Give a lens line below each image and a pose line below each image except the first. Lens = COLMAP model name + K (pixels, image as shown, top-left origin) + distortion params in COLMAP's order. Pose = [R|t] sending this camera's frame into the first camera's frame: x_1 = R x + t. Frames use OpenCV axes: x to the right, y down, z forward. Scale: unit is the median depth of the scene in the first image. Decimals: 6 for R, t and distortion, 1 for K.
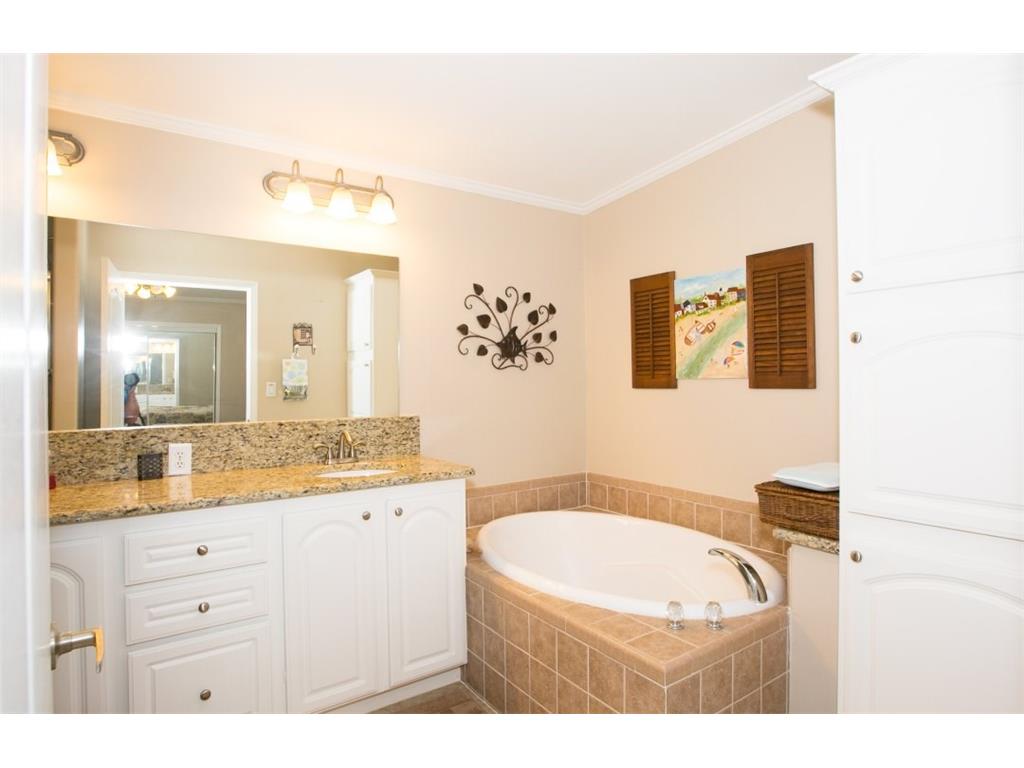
lens RADIAL K [[553.2, 0, 512.6], [0, 553.2, 382.1], [0, 0, 1]] dist [-0.025022, -0.000122]
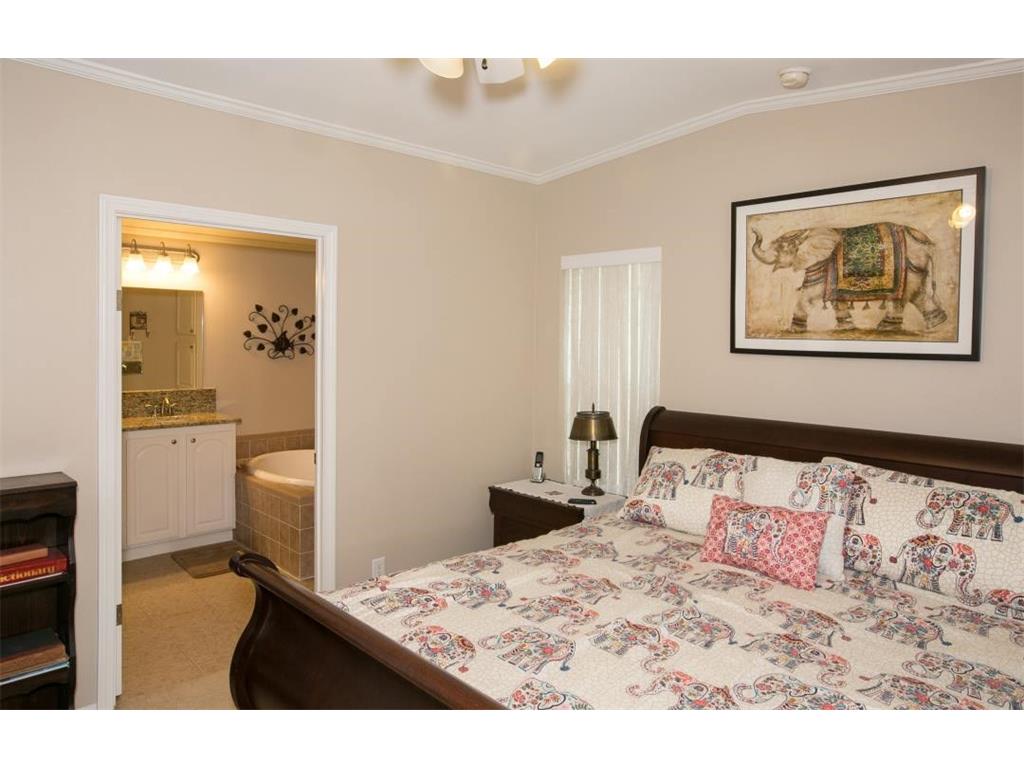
lens RADIAL K [[662.1, 0, 493.2], [0, 662.1, 348.2], [0, 0, 1]] dist [0.019578, 0.000999]
pose [[0.991508, 0.013615, 0.129329, 0.347688], [-0.014997, 0.999840, 0.009720, -0.080086], [-0.129176, -0.011577, 0.991554, -0.939072]]
